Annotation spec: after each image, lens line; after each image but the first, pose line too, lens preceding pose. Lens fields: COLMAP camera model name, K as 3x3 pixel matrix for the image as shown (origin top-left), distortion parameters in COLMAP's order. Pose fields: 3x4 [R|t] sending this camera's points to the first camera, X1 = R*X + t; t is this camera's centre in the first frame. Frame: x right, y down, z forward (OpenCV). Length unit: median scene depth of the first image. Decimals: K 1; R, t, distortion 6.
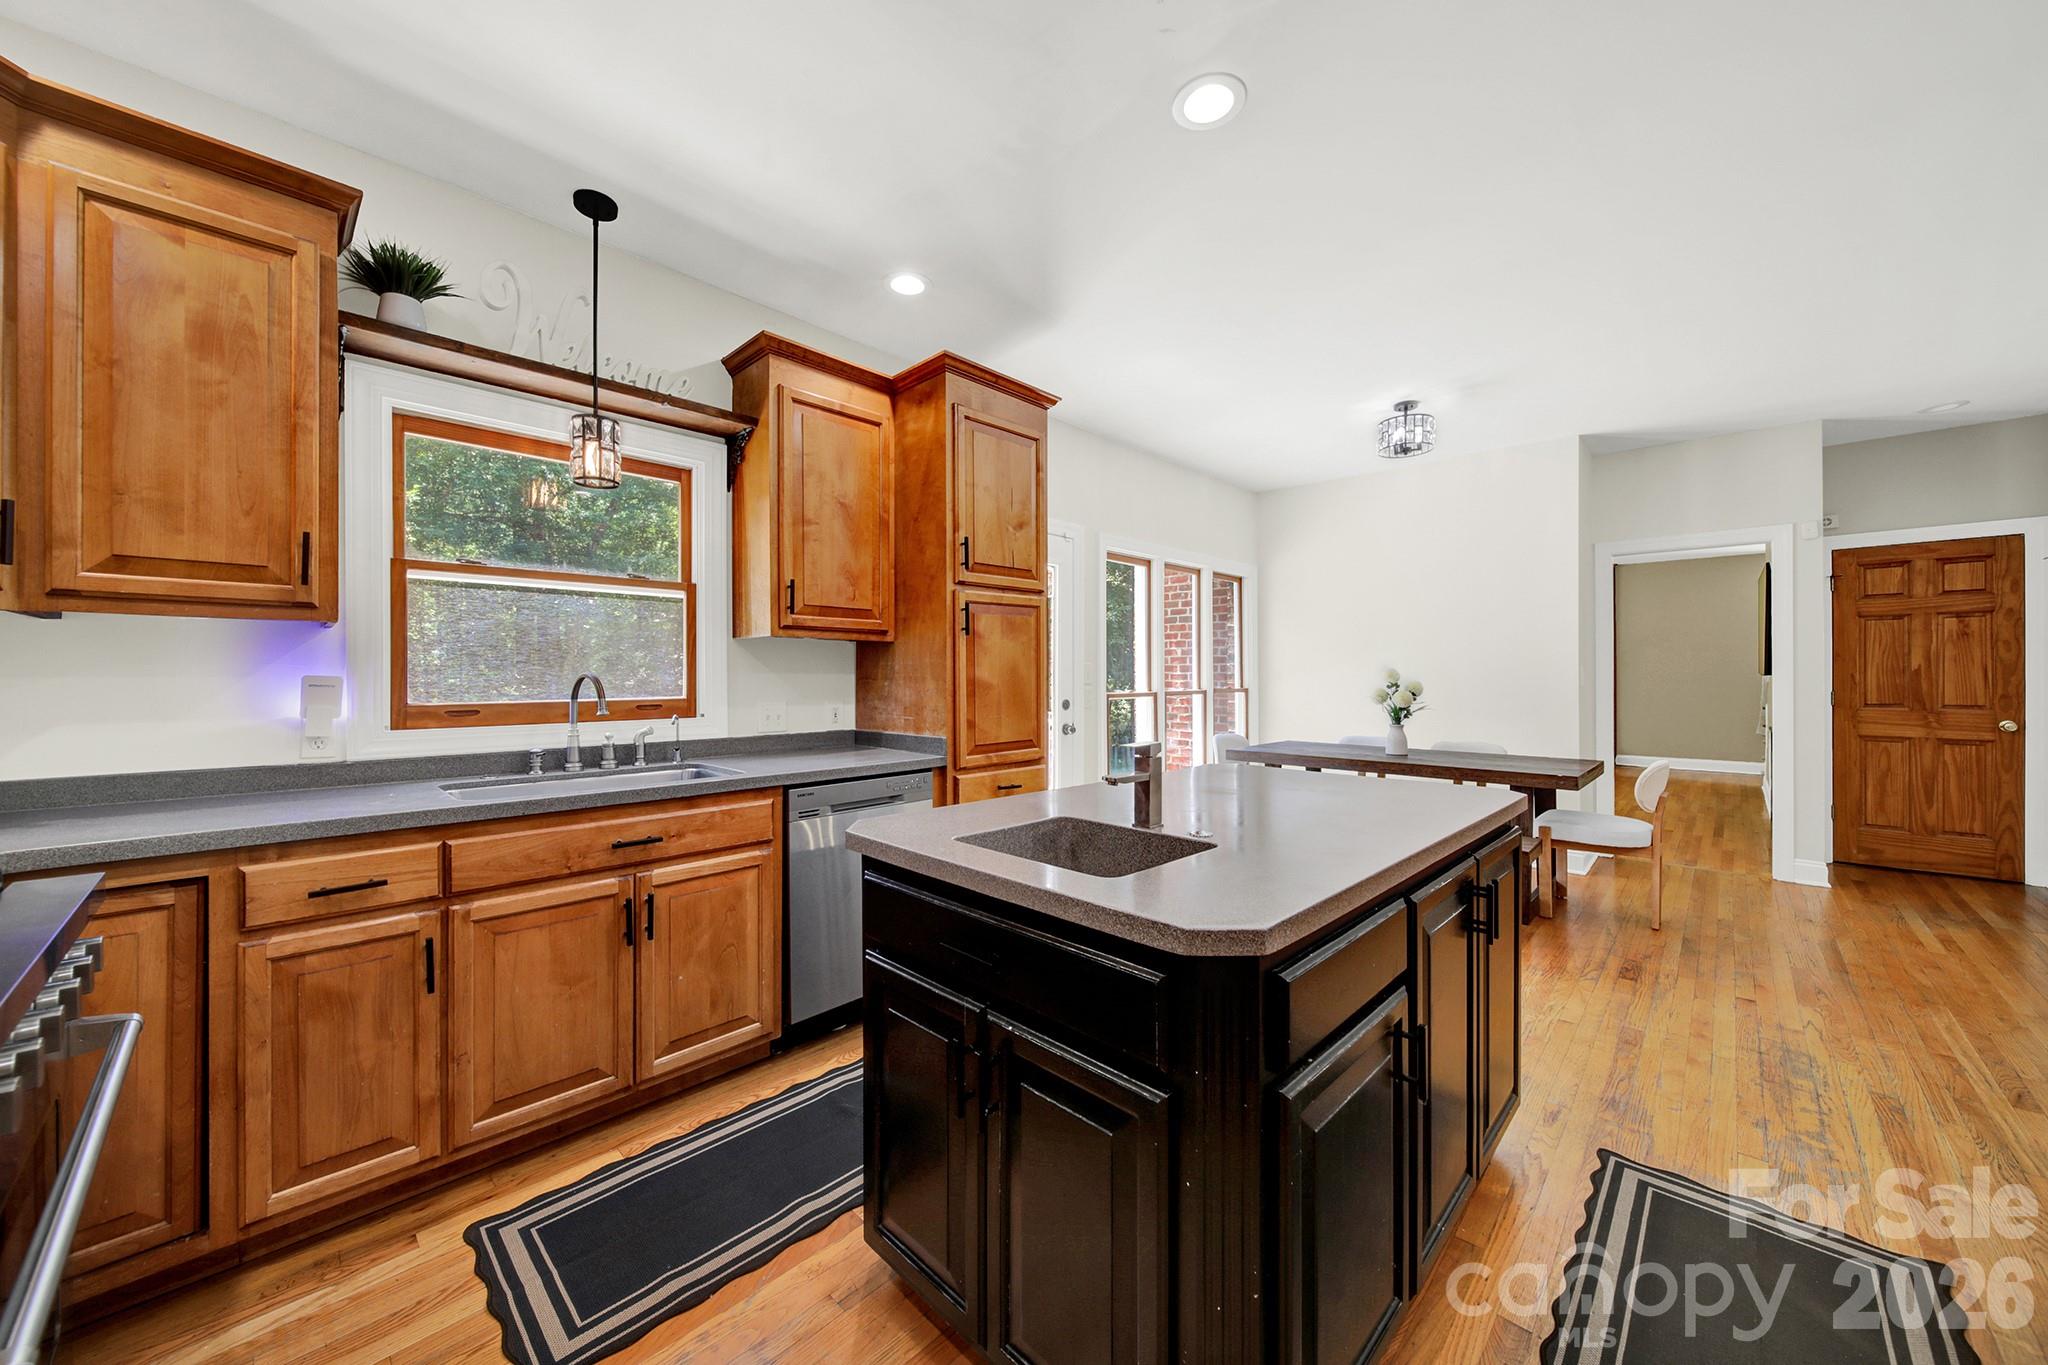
lens RADIAL K [[743.5, 0, 1007.8], [0, 743.5, 678.1], [0, 0, 1]] dist [0.000170, -0.000116]
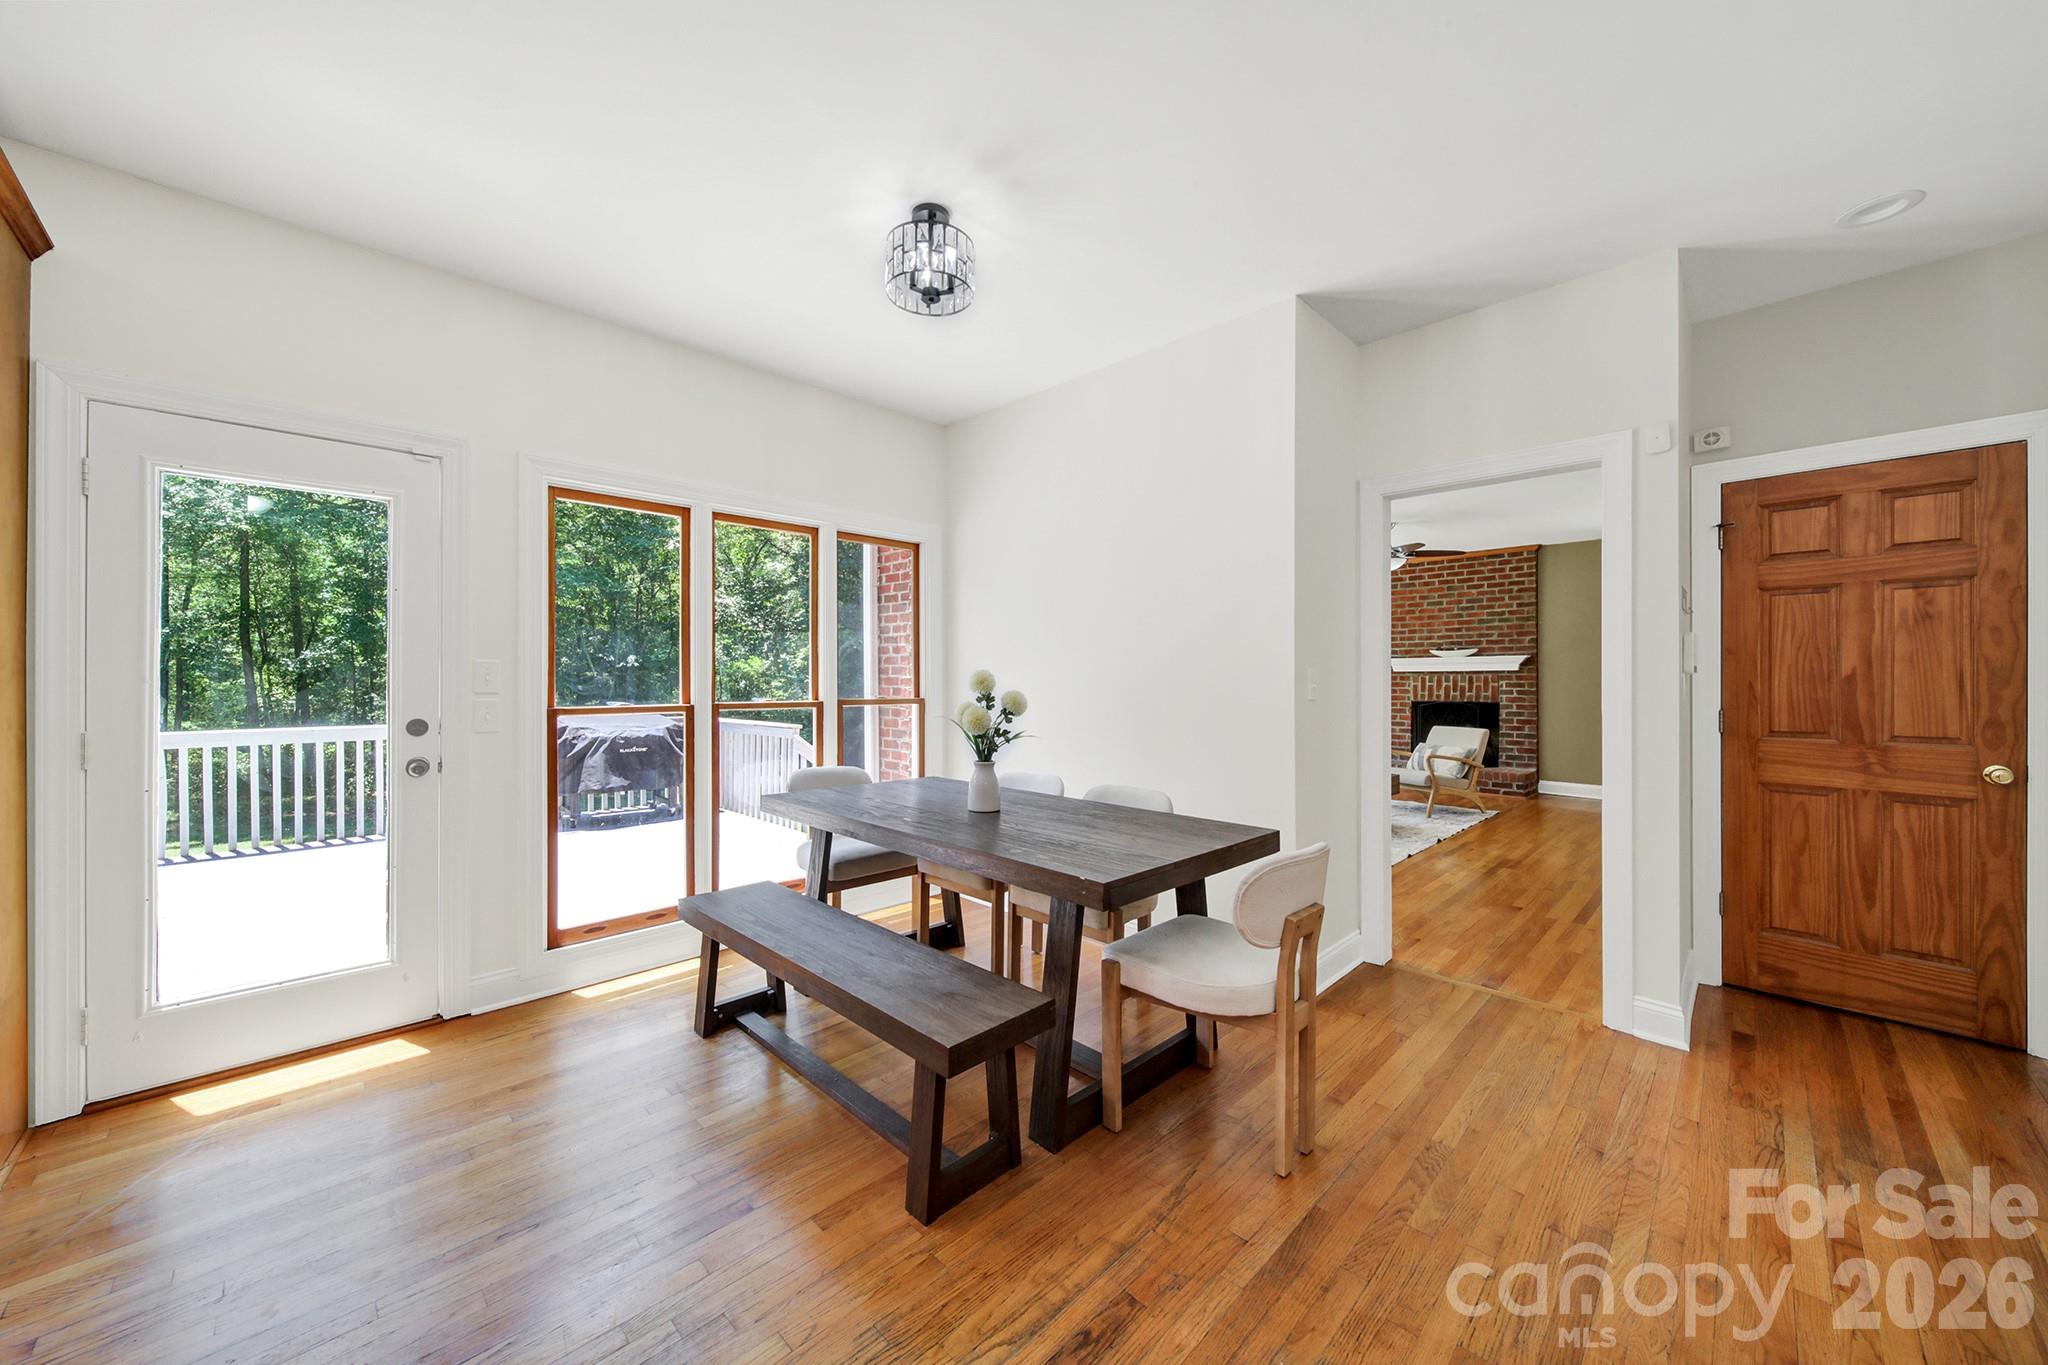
lens RADIAL K [[743.5, 0, 1024.0], [0, 743.5, 679.5], [0, 0, 1]] dist [0.000170, -0.000116]
pose [[0.999848, 0.004531, -0.016807, 0.589533], [-0.004581, 0.999985, -0.002937, -0.003948], [0.016793, 0.003013, 0.999854, 0.404416]]
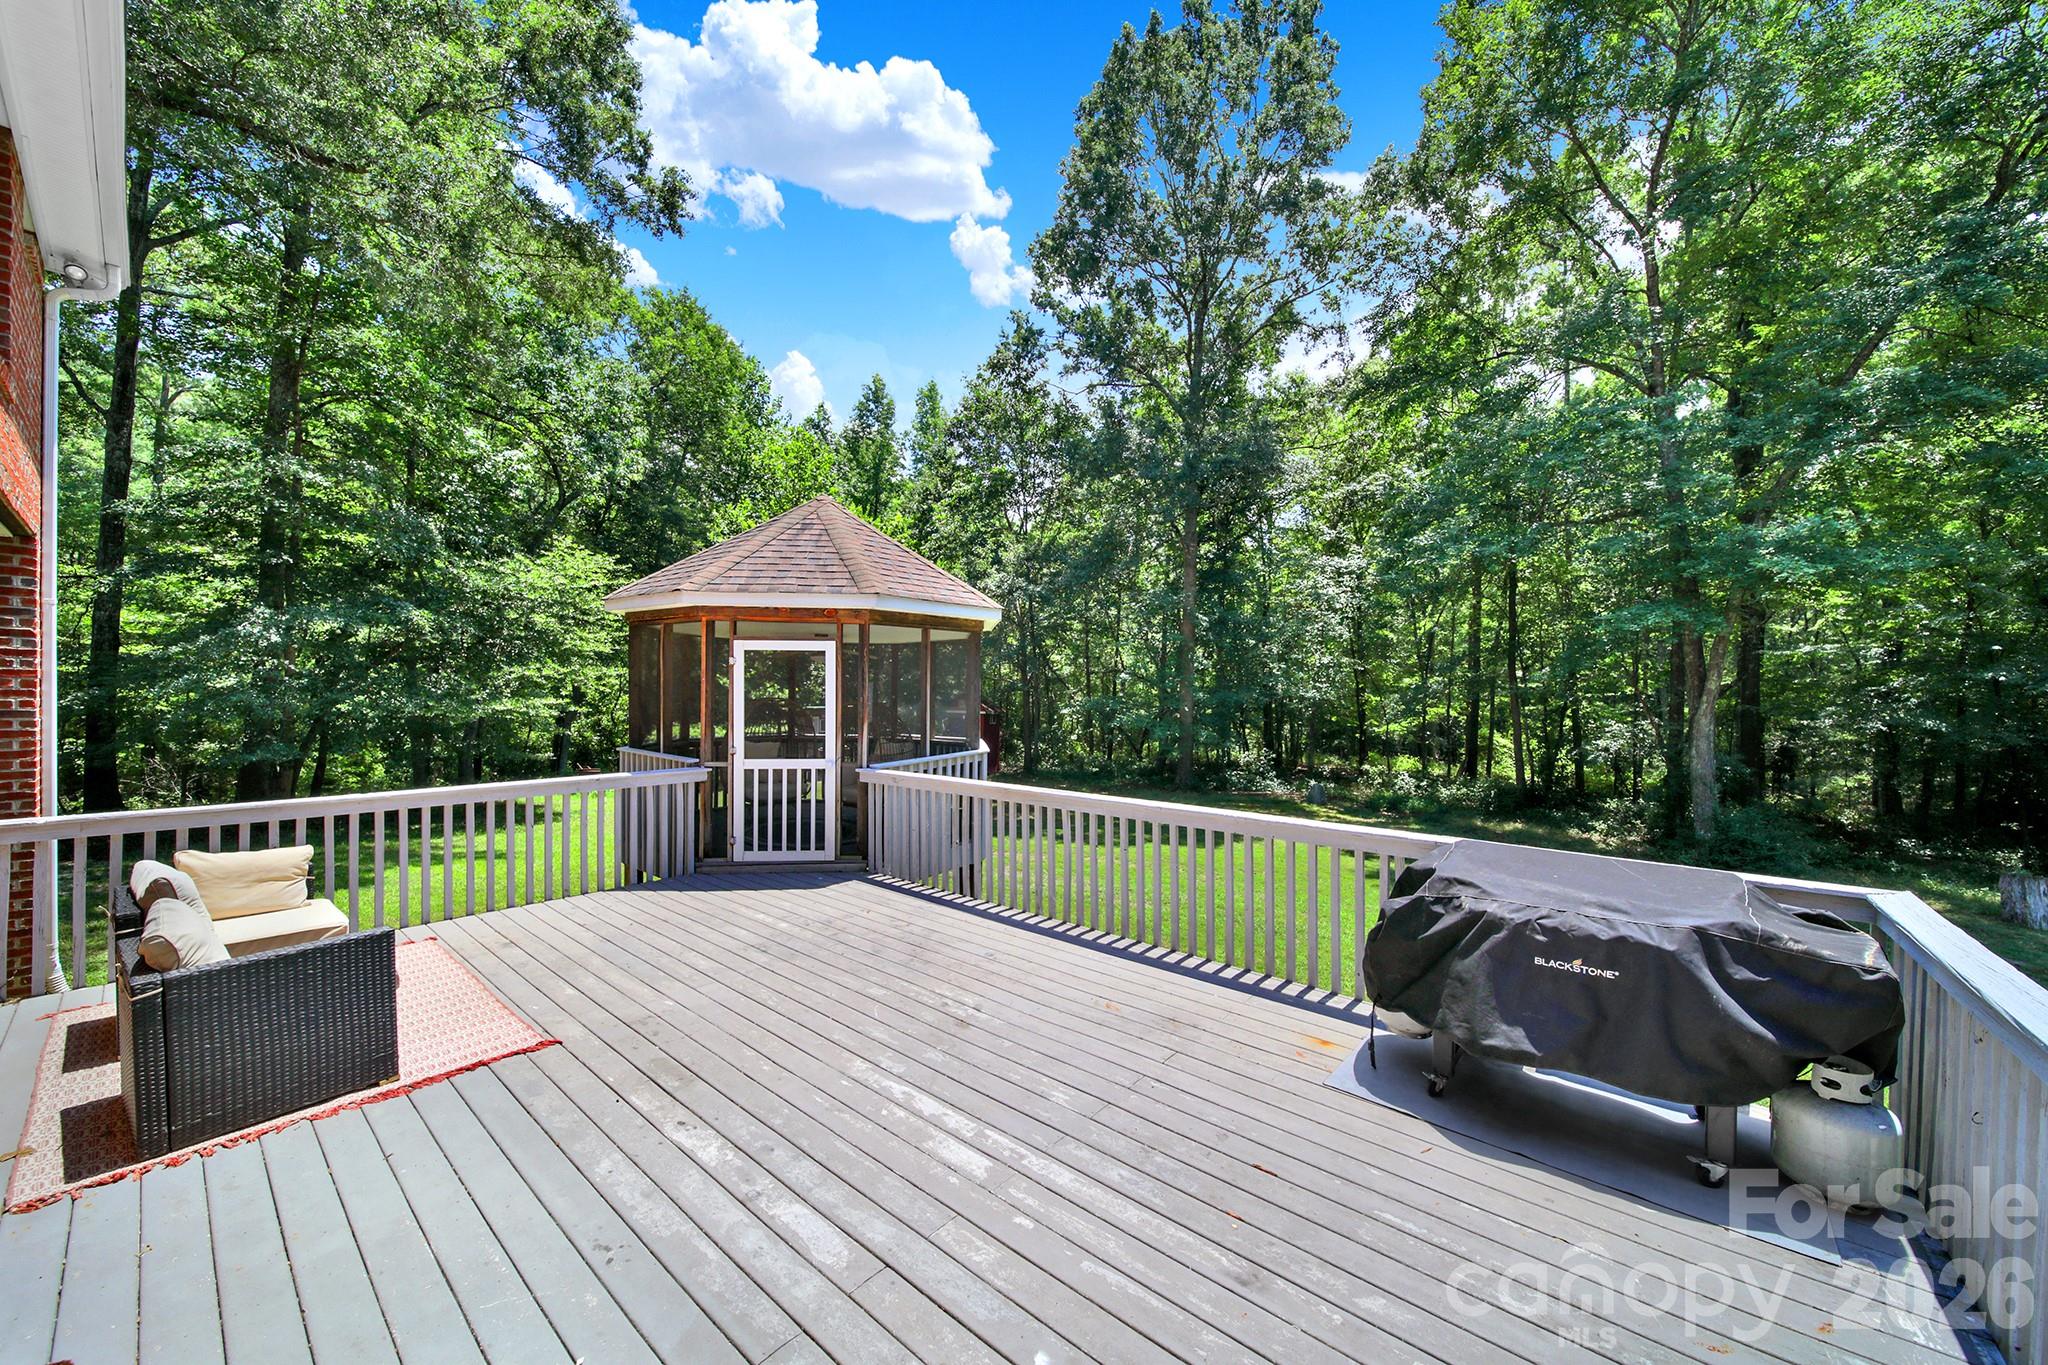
lens RADIAL K [[743.5, 0, 1023.2], [0, 743.5, 695.3], [0, 0, 1]] dist [0.000170, -0.000116]
pose [[0.072786, 0.011093, -0.997286, 0.303162], [-0.007132, 0.999918, 0.010602, -0.085246], [0.997322, 0.006341, 0.072859, 1.502676]]
